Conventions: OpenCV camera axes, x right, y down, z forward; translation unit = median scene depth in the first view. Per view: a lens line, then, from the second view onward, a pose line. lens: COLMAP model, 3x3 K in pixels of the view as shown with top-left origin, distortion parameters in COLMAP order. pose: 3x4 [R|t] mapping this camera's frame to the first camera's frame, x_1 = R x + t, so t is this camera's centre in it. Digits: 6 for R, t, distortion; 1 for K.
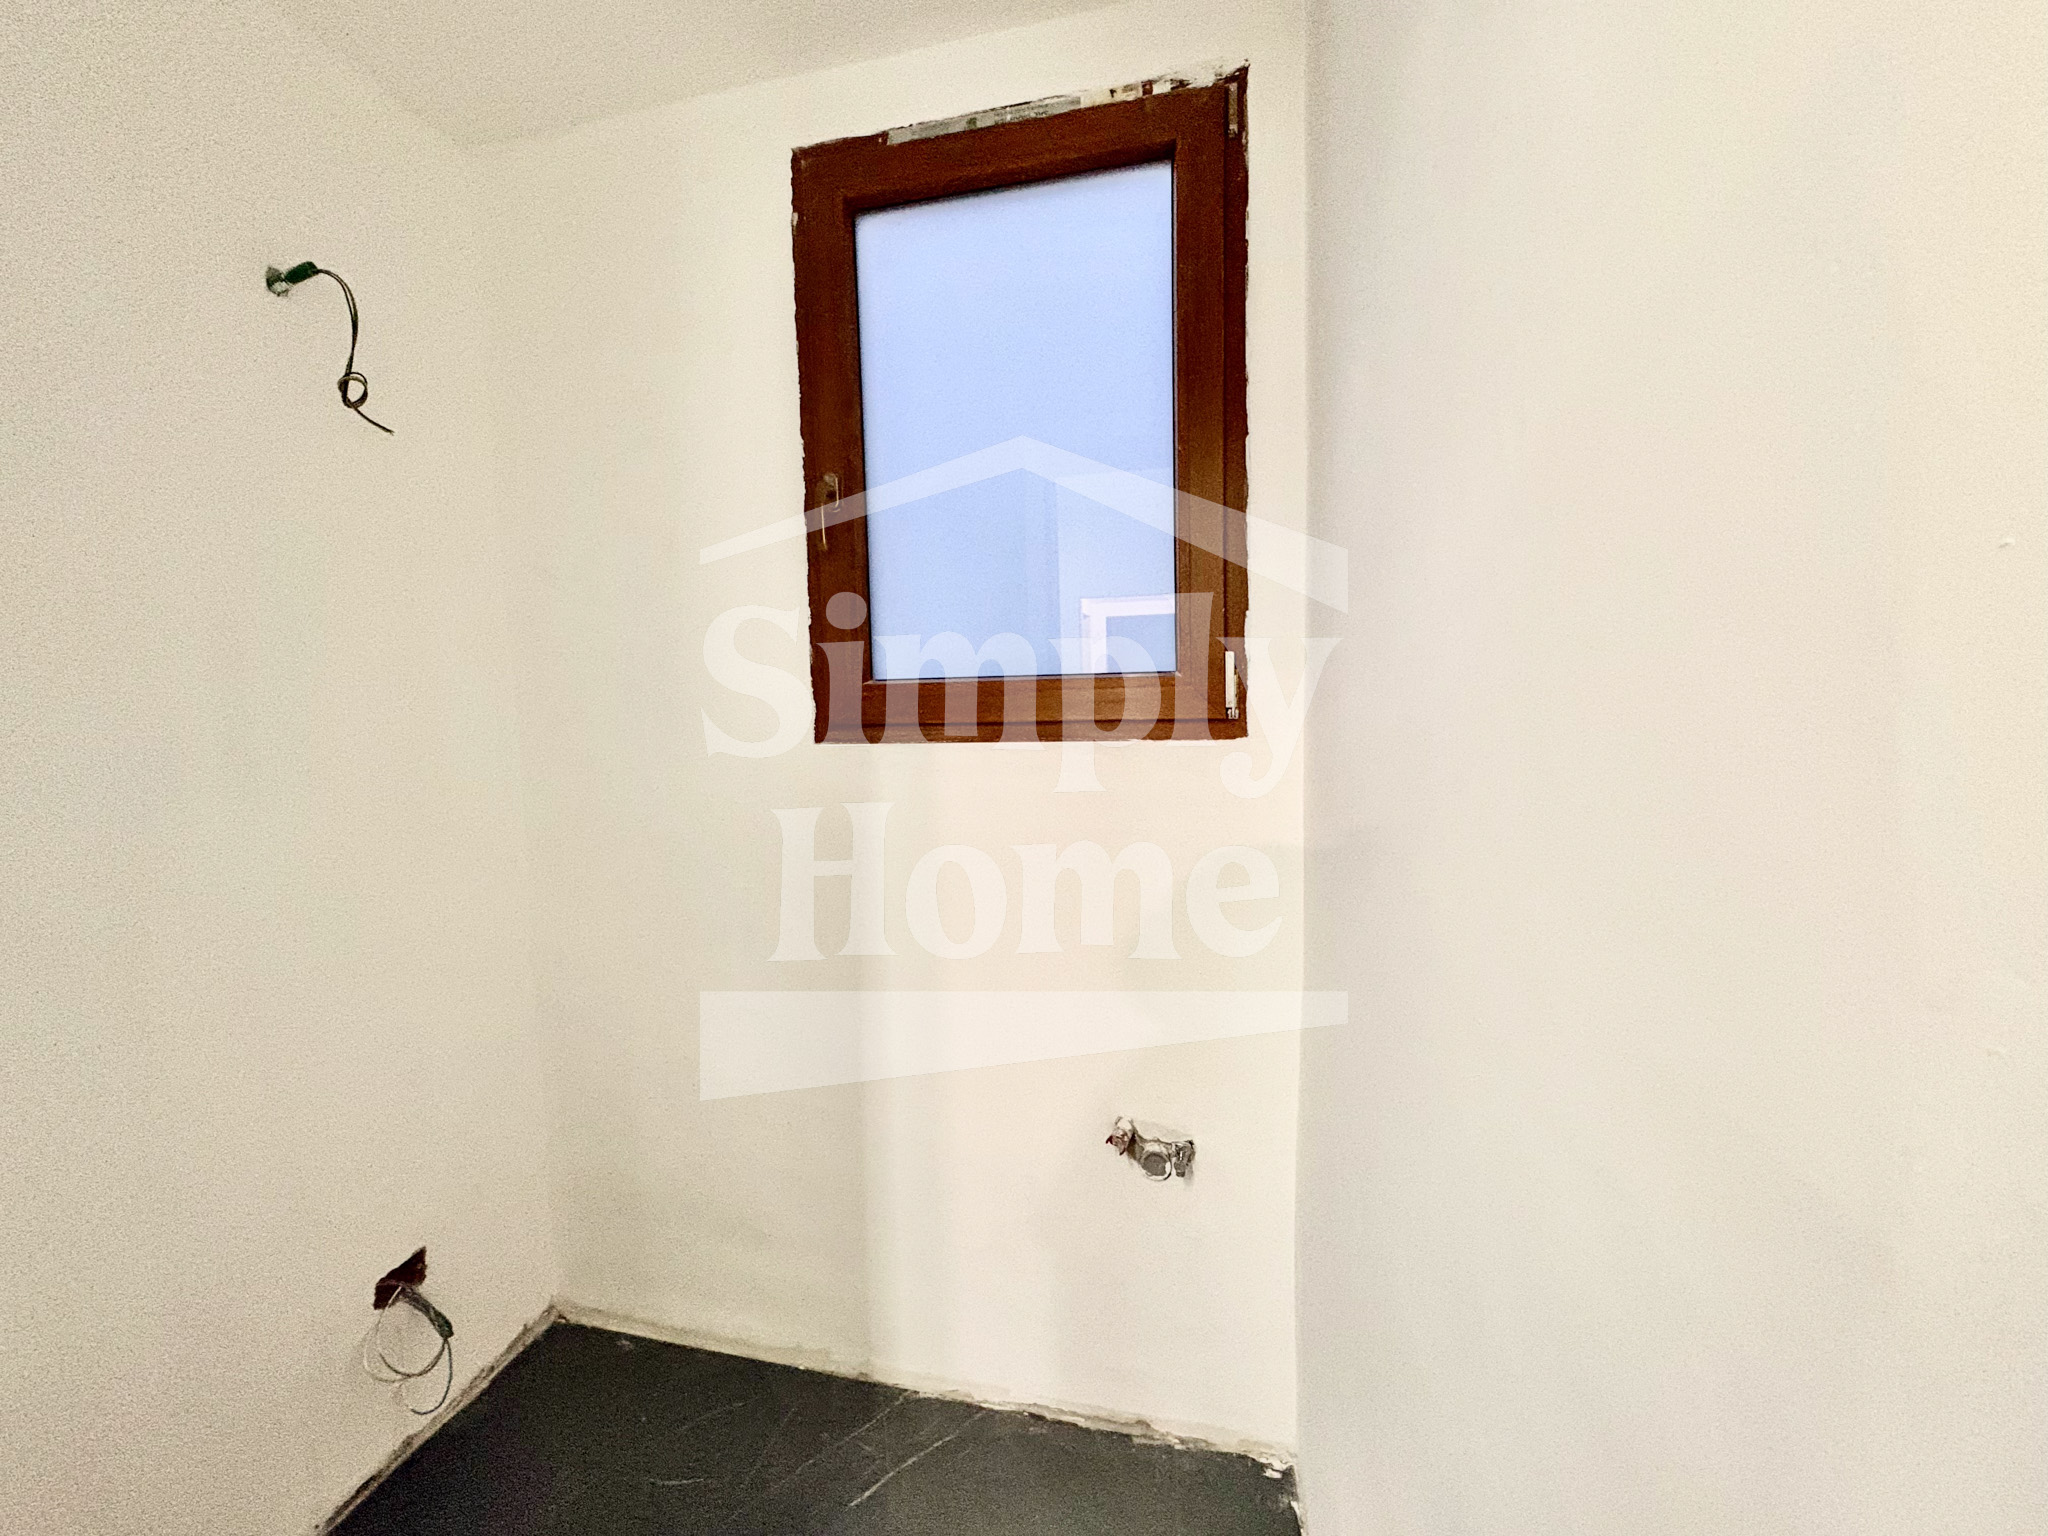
lens RADIAL K [[767.1, 0, 1035.7], [0, 767.1, 767.7], [0, 0, 1]] dist [-0.000033, -0.000015]
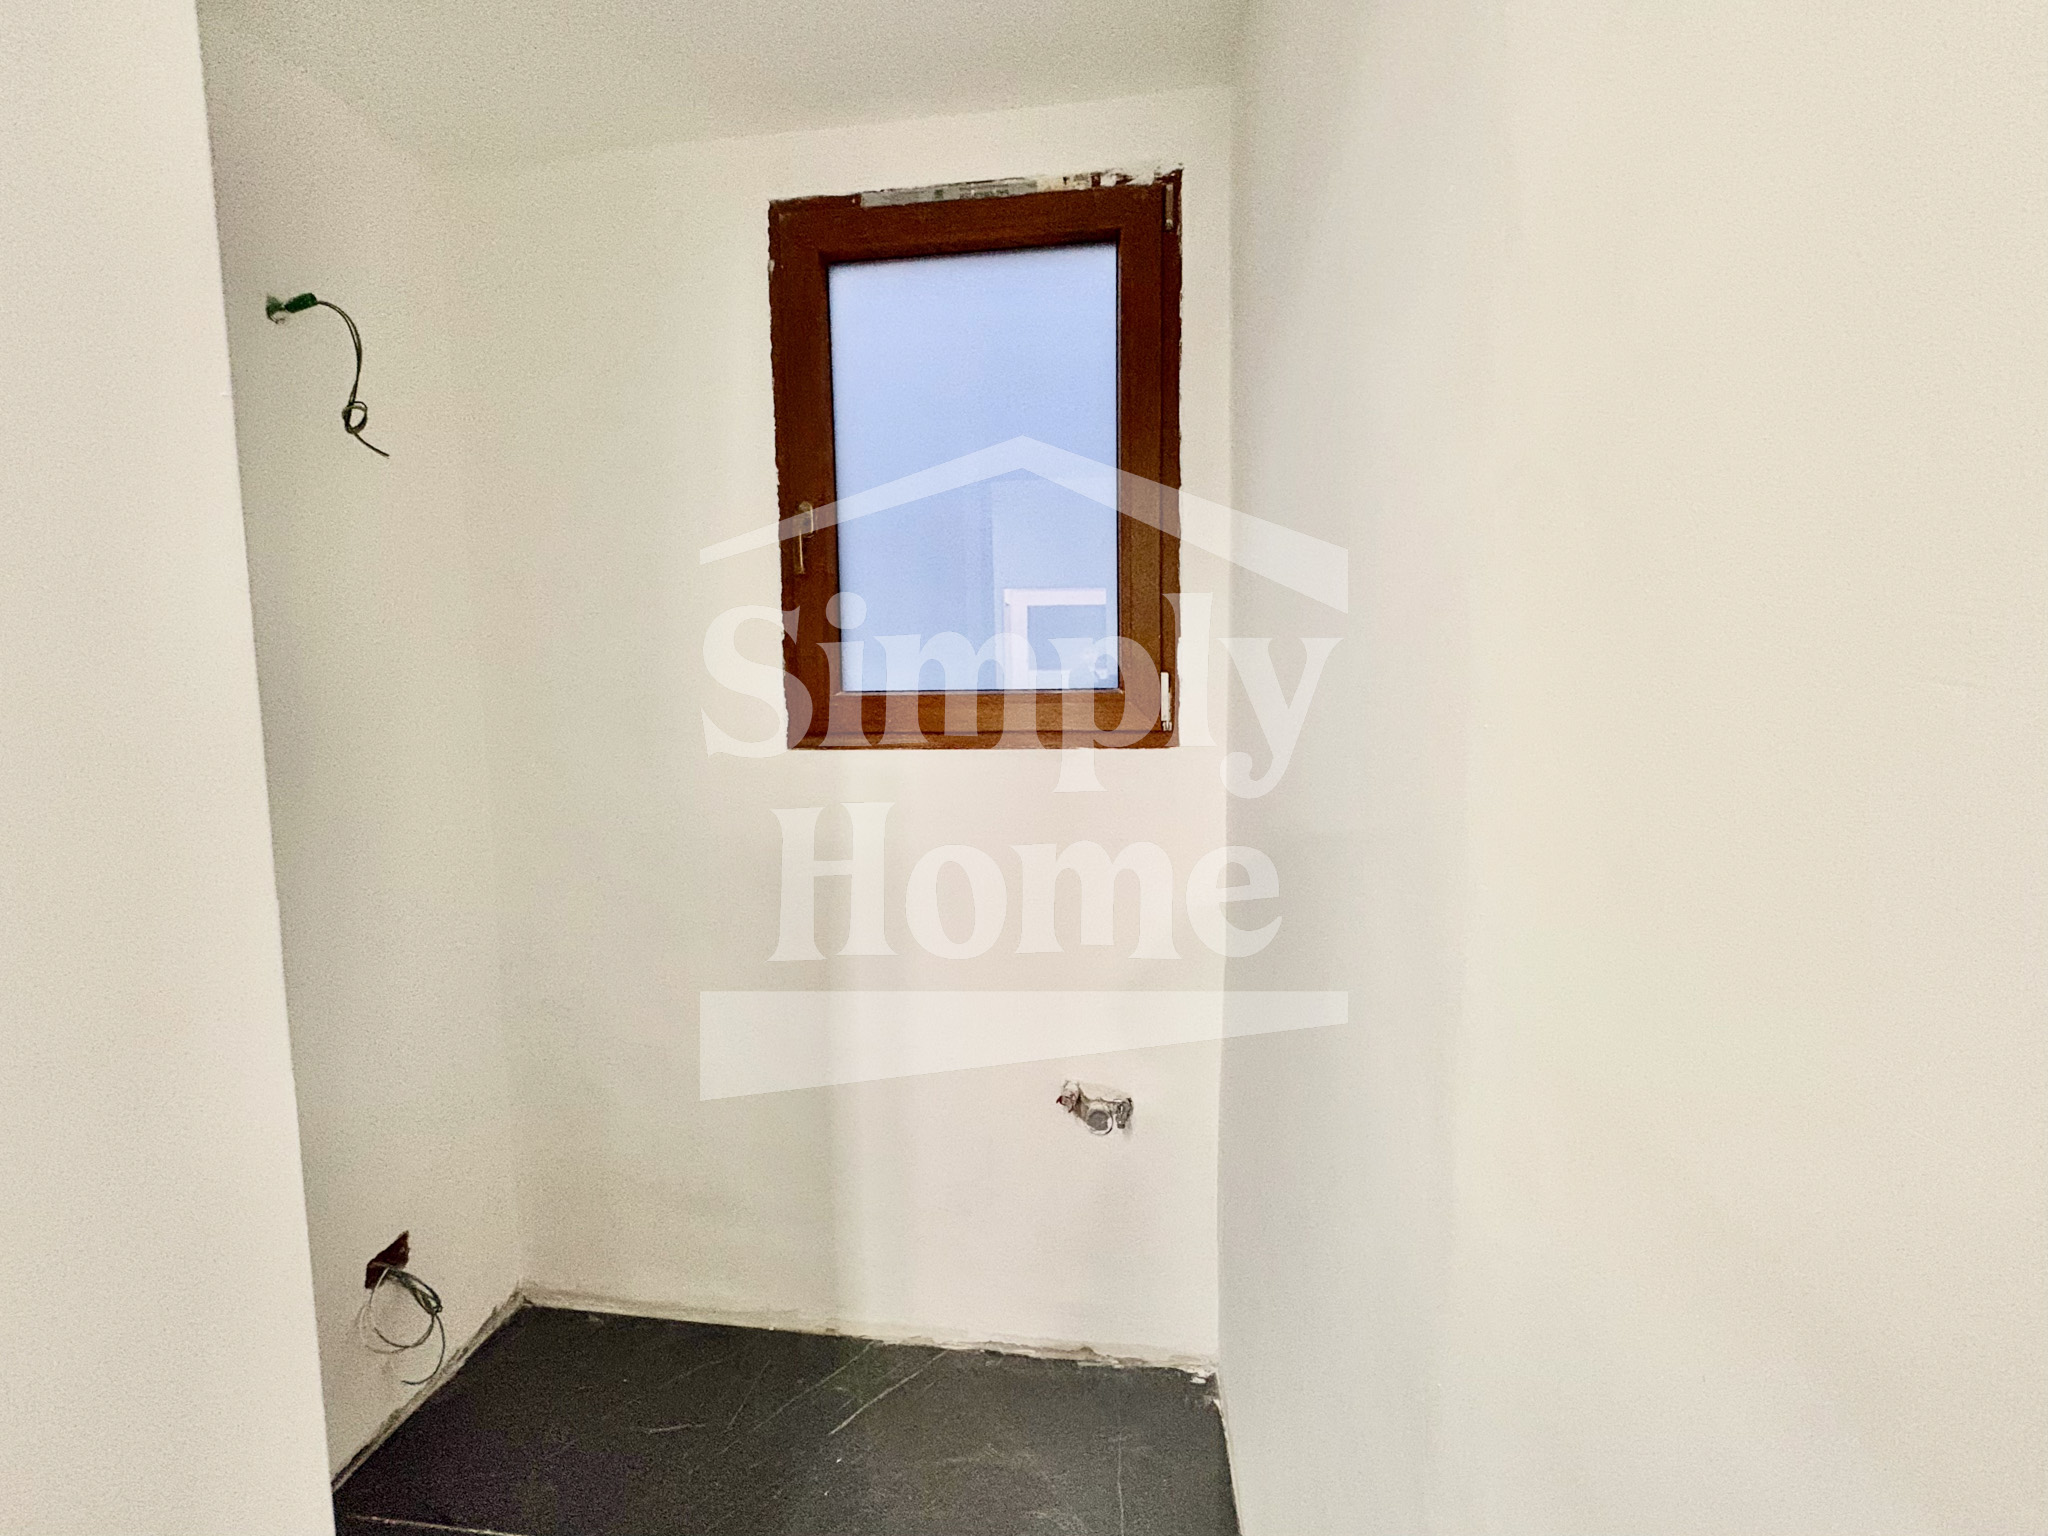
lens RADIAL K [[816.7, 0, 1026.8], [0, 816.7, 766.6], [0, 0, 1]] dist [0.000472, 0.000053]
pose [[0.995116, 0.000466, 0.098710, -0.070206], [-0.001367, 0.999958, 0.009055, -0.019695], [-0.098702, -0.009146, 0.995075, -0.192142]]
